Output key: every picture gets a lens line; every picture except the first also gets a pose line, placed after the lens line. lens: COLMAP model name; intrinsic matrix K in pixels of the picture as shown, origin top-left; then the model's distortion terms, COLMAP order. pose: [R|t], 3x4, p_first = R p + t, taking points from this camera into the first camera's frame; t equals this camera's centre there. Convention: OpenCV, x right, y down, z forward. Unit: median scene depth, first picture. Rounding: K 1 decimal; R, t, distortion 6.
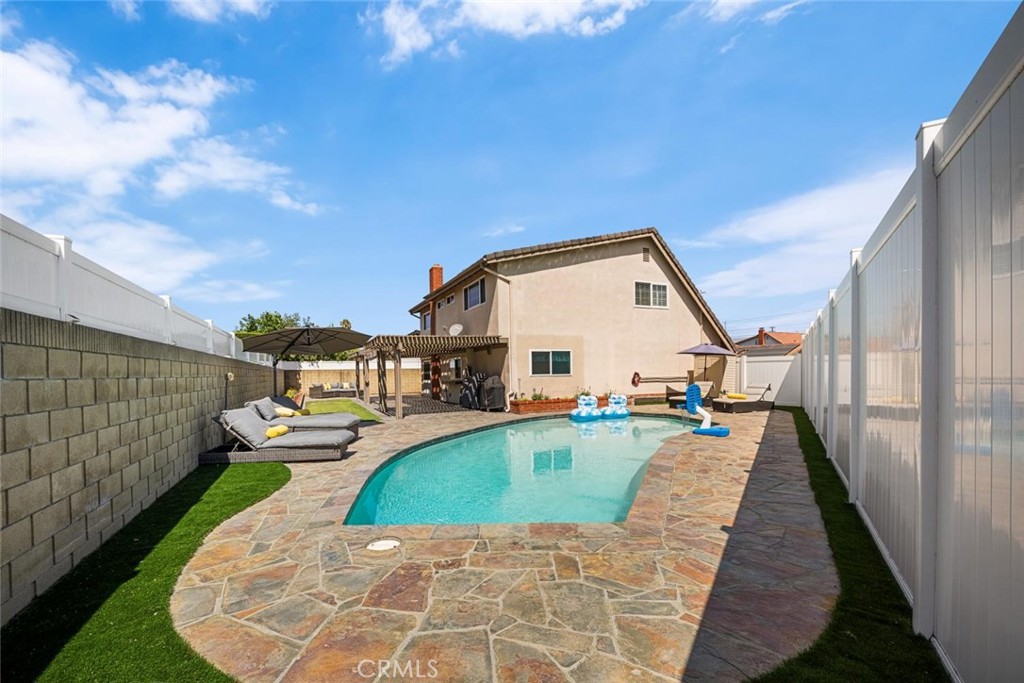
lens RADIAL K [[420.4, 0, 512.4], [0, 420.4, 351.9], [0, 0, 1]] dist [-0.000495, -0.000158]
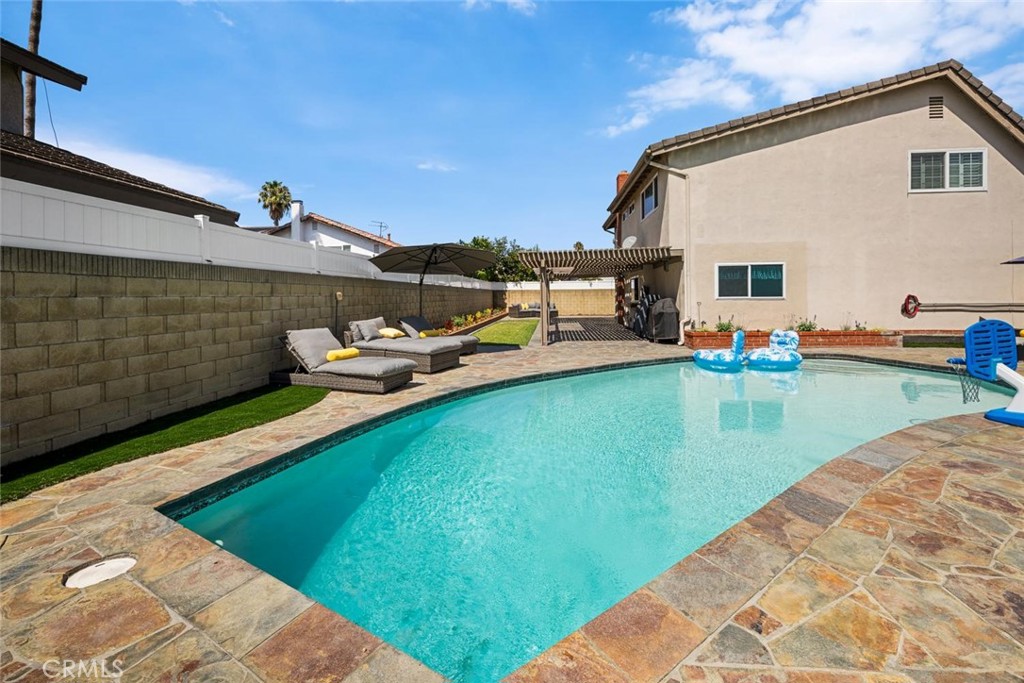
lens RADIAL K [[429.6, 0, 514.4], [0, 429.6, 285.4], [0, 0, 1]] dist [-0.000954, -0.000174]
pose [[0.868279, -0.002592, -0.496069, 0.105998], [0.017897, 0.999499, 0.026103, 0.006577], [0.495753, -0.031543, 0.867891, 0.152118]]
